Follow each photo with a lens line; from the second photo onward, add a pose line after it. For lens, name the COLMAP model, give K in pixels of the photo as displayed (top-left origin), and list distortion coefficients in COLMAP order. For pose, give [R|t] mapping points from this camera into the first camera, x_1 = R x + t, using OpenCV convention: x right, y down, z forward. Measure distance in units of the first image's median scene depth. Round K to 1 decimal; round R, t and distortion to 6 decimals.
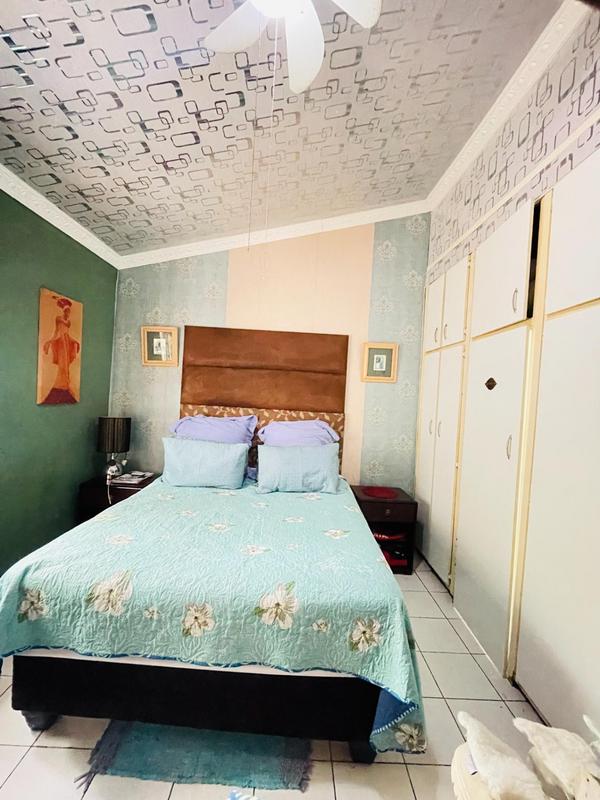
lens RADIAL K [[327.0, 0, 300.0], [0, 327.0, 400.0], [0, 0, 1]] dist [-0.001747, 0.000660]
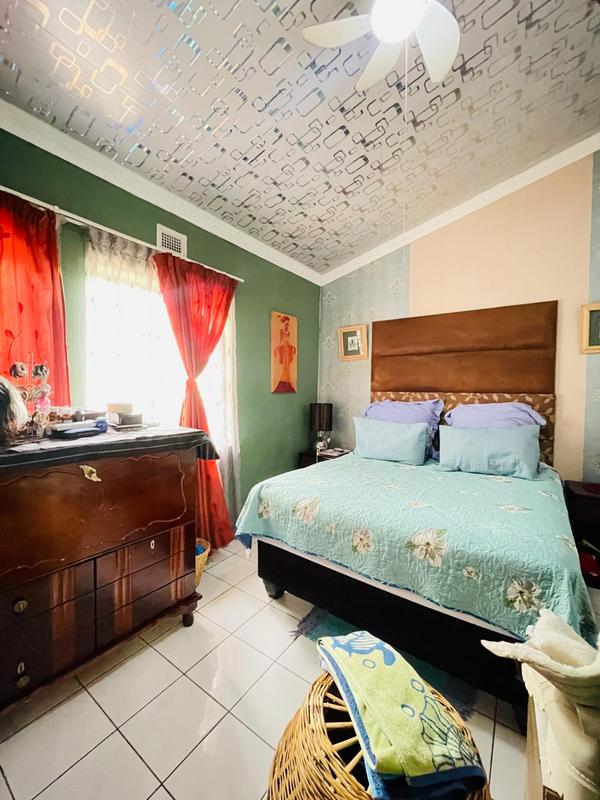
lens RADIAL K [[327.0, 0, 300.0], [0, 327.0, 400.0], [0, 0, 1]] dist [-0.001747, 0.000660]
pose [[0.812228, -0.031579, -0.582485, 0.118017], [0.028918, 0.999486, -0.013863, 0.062836], [0.582623, -0.005584, 0.812723, -0.083373]]
